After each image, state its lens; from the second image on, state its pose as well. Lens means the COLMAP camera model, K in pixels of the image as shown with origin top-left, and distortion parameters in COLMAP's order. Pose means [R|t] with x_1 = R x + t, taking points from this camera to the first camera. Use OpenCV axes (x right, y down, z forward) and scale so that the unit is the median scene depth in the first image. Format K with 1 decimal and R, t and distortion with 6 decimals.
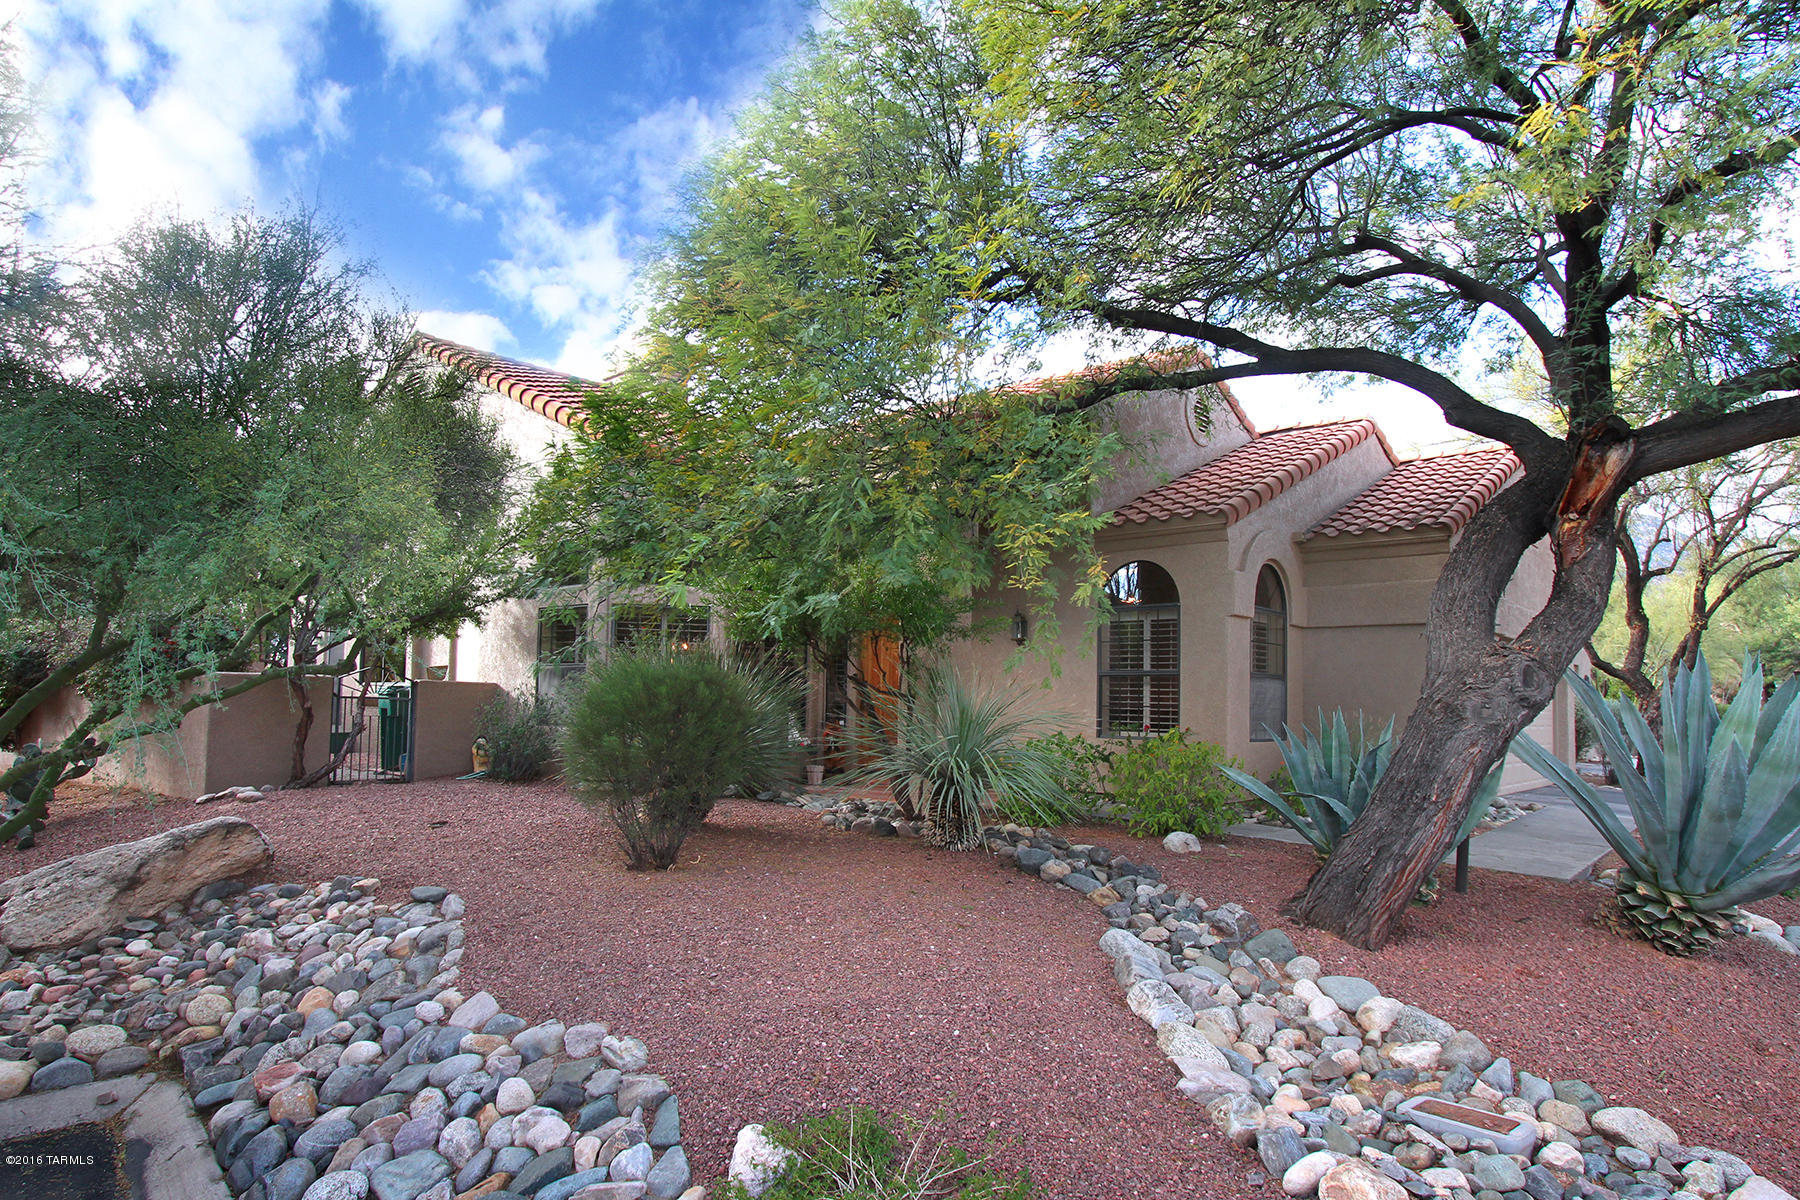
lens RADIAL K [[982.0, 0, 899.2], [0, 982.0, 655.4], [0, 0, 1]] dist [-0.011274, 0.000652]
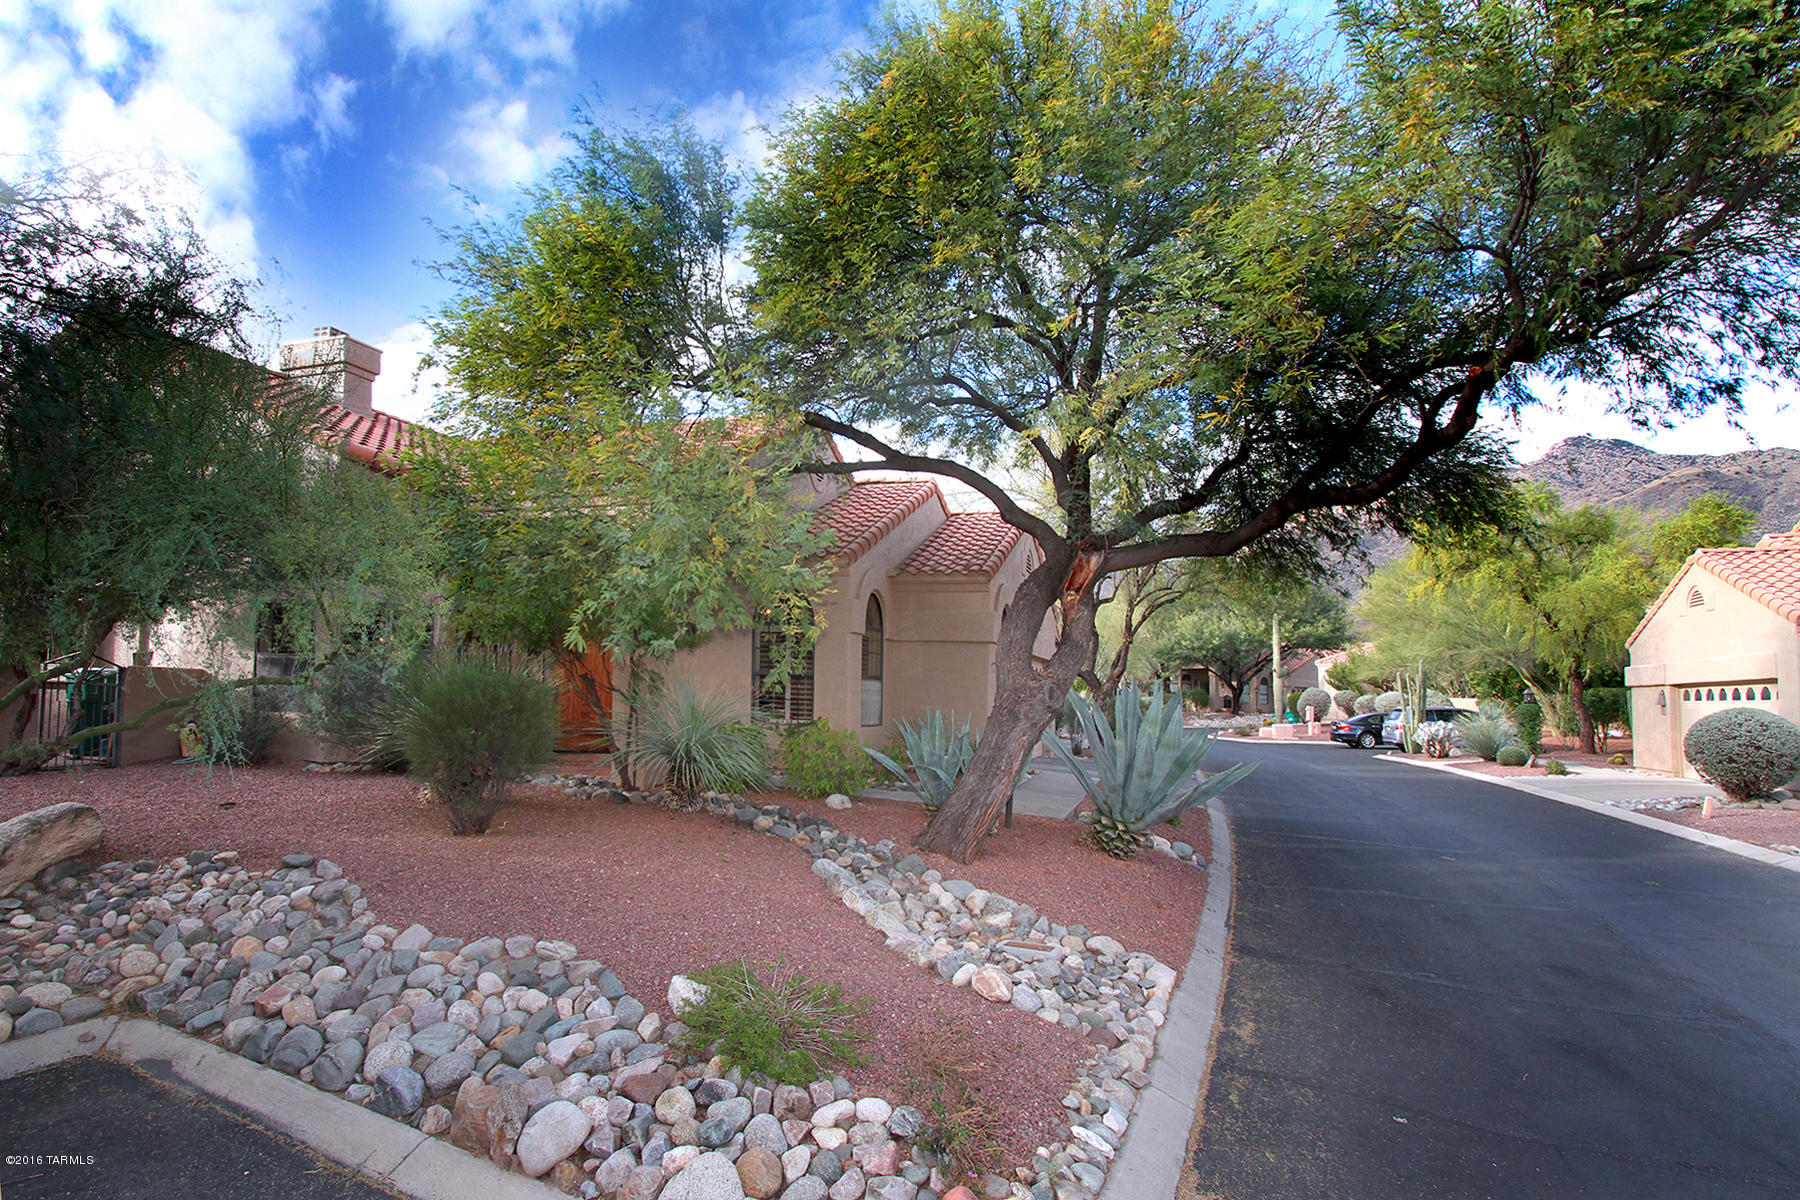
lens RADIAL K [[983.3, 0, 850.3], [0, 983.3, 551.4], [0, 0, 1]] dist [-0.007055, 0.000213]
pose [[0.913022, 0.071652, 0.401568, -0.388693], [-0.041517, 0.995663, -0.083261, -0.070426], [-0.405792, 0.059347, 0.912036, -0.437070]]
